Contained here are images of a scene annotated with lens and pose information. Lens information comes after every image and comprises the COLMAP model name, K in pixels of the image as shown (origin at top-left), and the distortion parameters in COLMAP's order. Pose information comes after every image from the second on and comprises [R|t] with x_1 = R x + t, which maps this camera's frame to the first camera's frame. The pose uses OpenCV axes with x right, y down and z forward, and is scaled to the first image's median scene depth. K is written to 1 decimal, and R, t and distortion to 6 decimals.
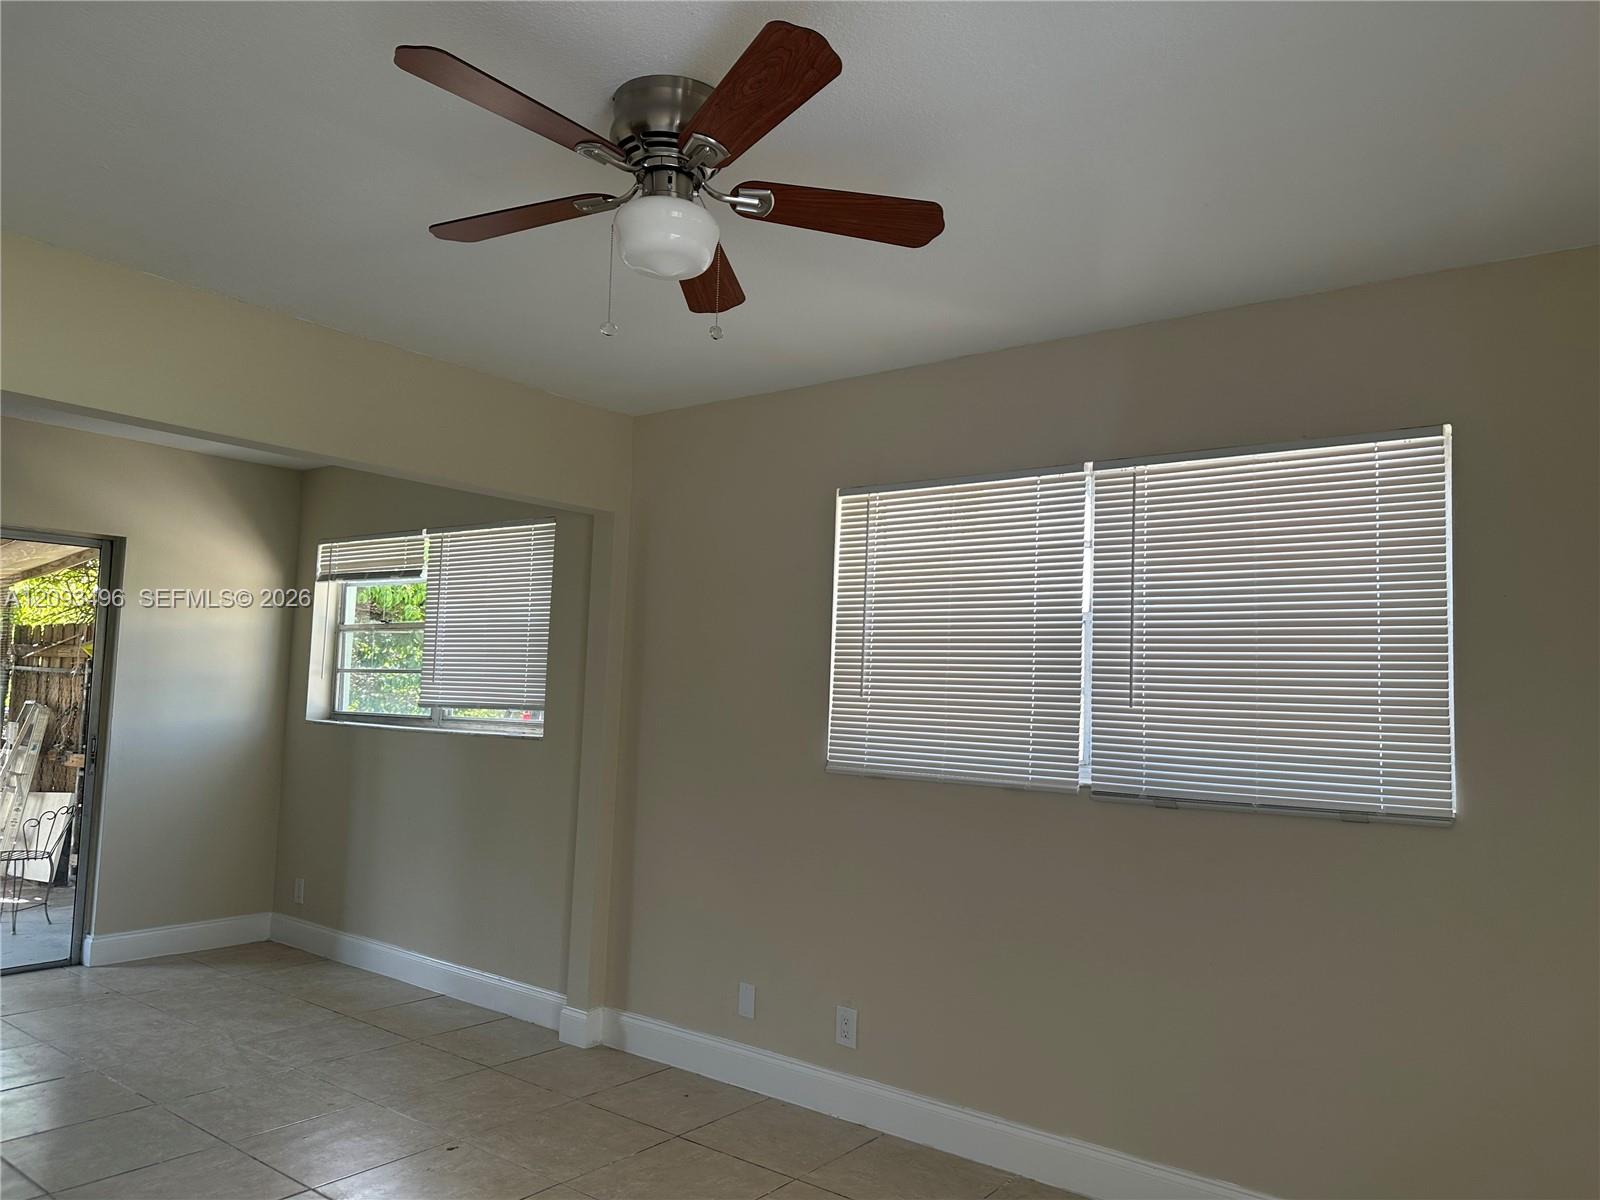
lens RADIAL K [[1123.1, 0, 800.0], [0, 1123.1, 600.0], [0, 0, 1]] dist [0.002364, -0.002395]
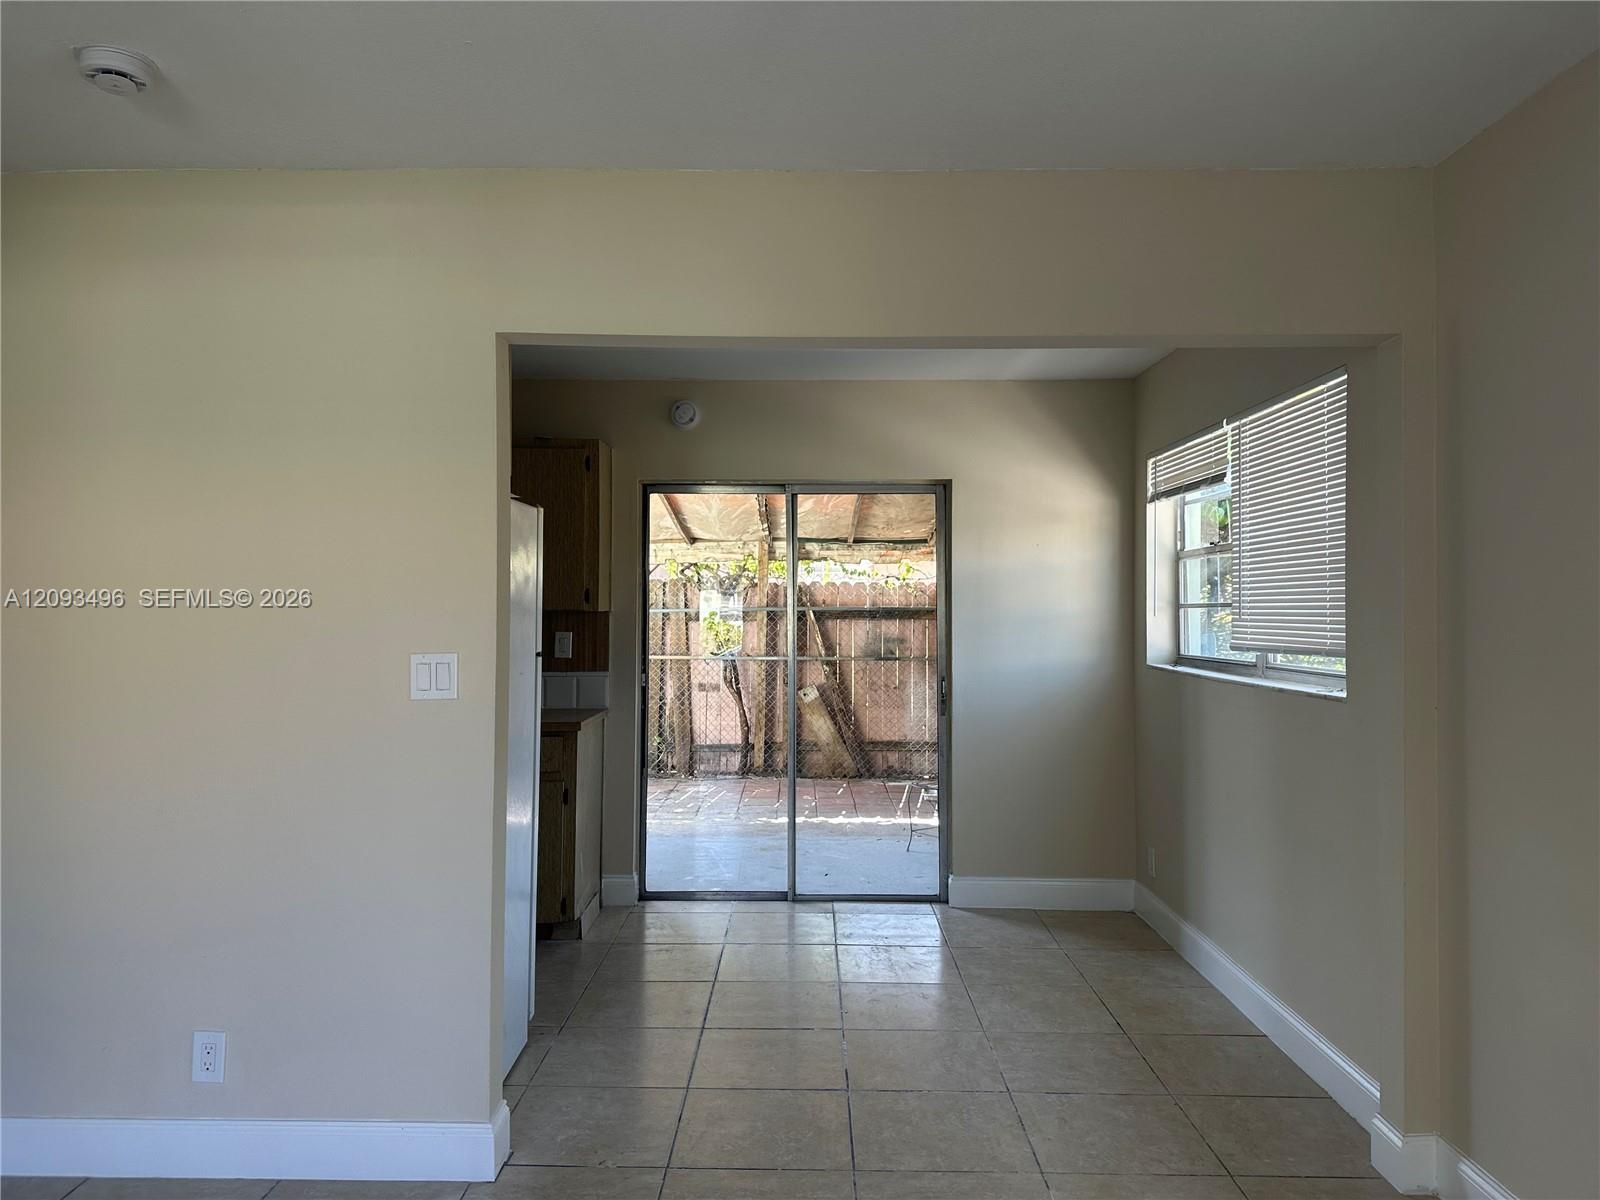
lens RADIAL K [[1131.0, 0, 769.1], [0, 1131.0, 597.3], [0, 0, 1]] dist [0.079391, -0.079031]
pose [[0.606144, -0.039972, -0.794350, 0.092624], [0.084342, 0.996335, 0.014223, 0.020519], [0.790870, -0.075618, 0.607294, 0.270171]]
